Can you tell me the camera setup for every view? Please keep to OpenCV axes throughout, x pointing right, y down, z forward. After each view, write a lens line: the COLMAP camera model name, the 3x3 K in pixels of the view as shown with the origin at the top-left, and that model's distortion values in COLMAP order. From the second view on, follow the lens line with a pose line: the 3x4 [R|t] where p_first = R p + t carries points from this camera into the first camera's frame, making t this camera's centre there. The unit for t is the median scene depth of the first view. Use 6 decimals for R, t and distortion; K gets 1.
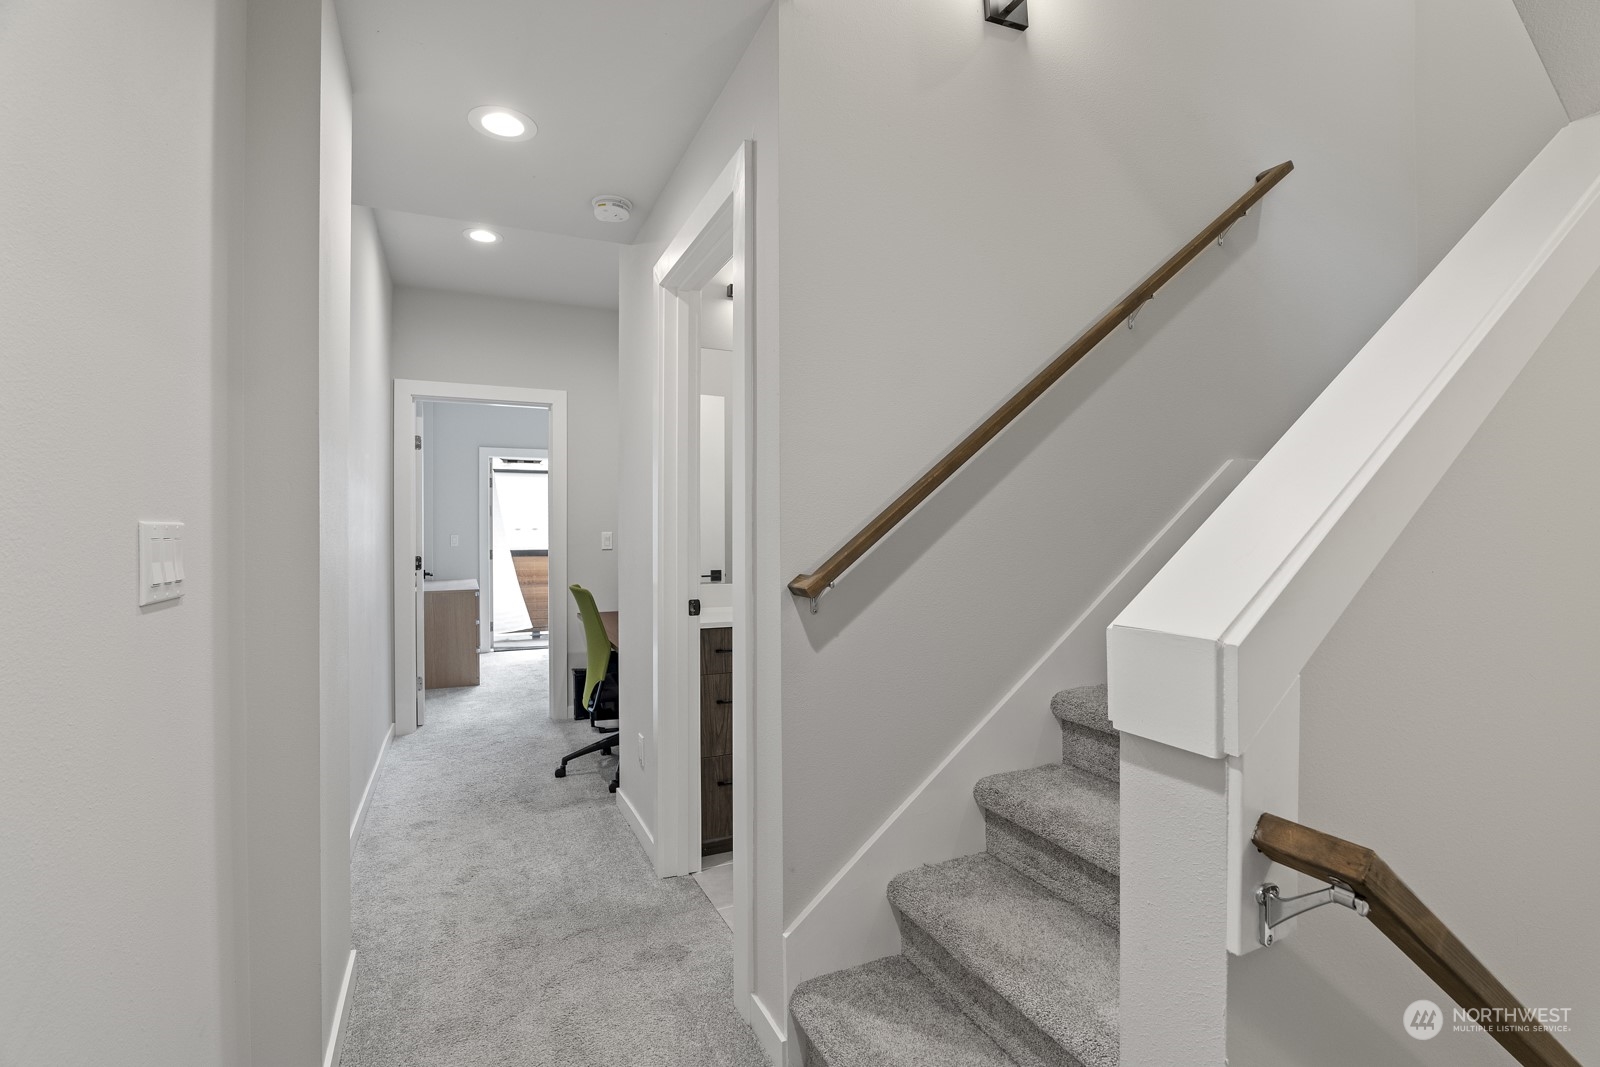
lens RADIAL K [[737.4, 0, 800.0], [0, 737.4, 533.5], [0, 0, 1]] dist [-0.029080, 0.010383]
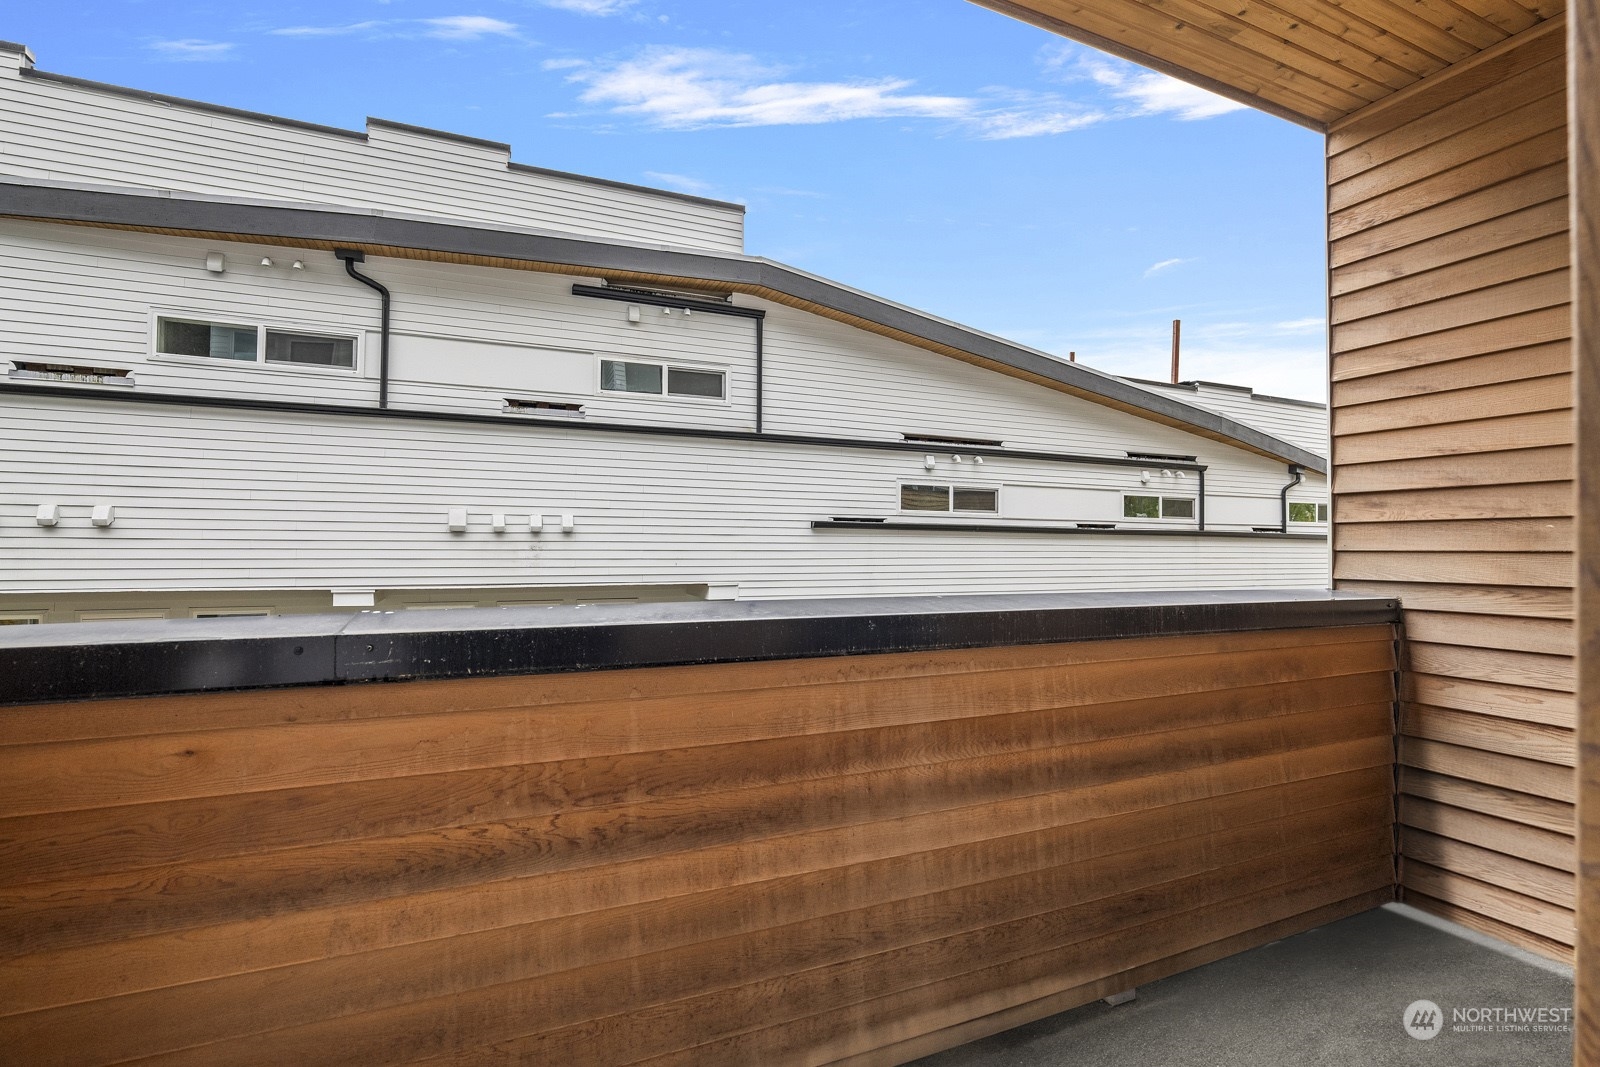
lens RADIAL K [[737.4, 0, 800.0], [0, 737.4, 533.5], [0, 0, 1]] dist [-0.029080, 0.010383]
pose [[0.999722, 0.007683, -0.022301, -0.496462], [-0.008077, 0.999812, -0.017645, 0.007437], [0.022161, 0.017820, 0.999596, 1.296593]]
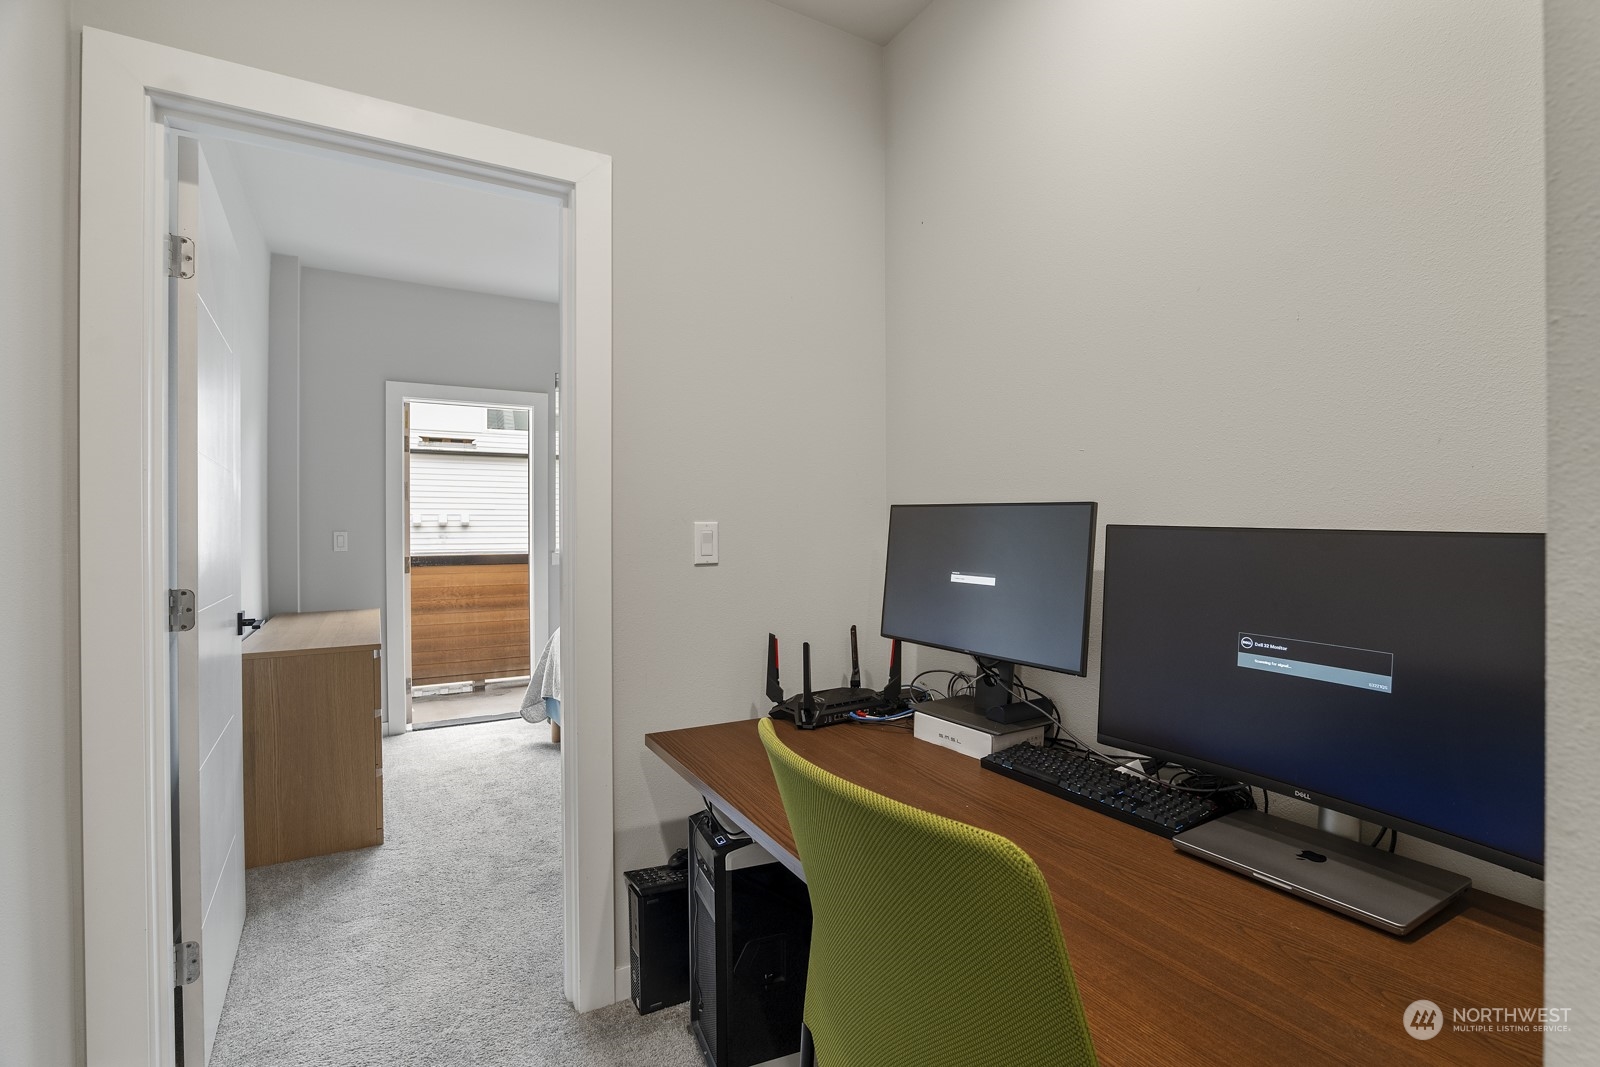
lens RADIAL K [[737.4, 0, 800.0], [0, 737.4, 533.5], [0, 0, 1]] dist [-0.029080, 0.010383]
pose [[0.995594, -0.000785, 0.093762, -0.208815], [0.000691, 0.999999, 0.001037, 0.003688], [-0.093762, -0.000968, 0.995594, 0.497019]]
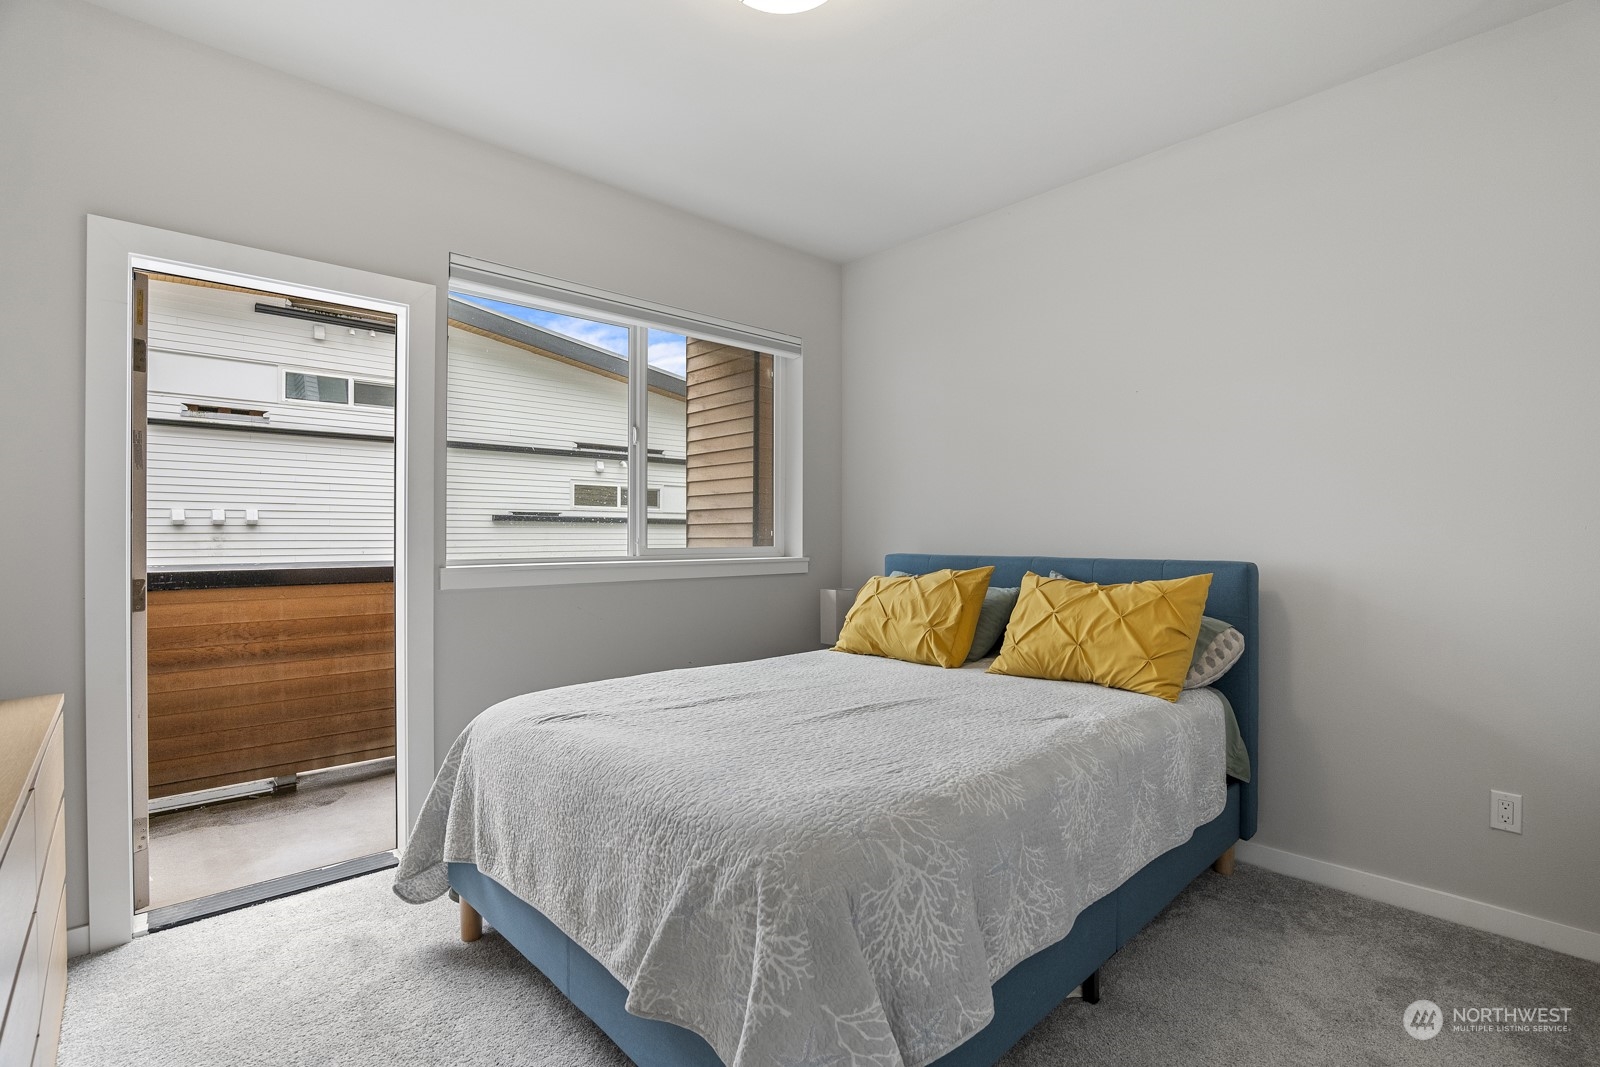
lens RADIAL K [[737.4, 0, 800.0], [0, 737.4, 533.5], [0, 0, 1]] dist [-0.029080, 0.010383]
pose [[0.950577, 0.003253, 0.310472, -0.334079], [-0.002149, 0.999990, -0.003899, 0.005345], [-0.310482, 0.003040, 0.950574, 0.827546]]
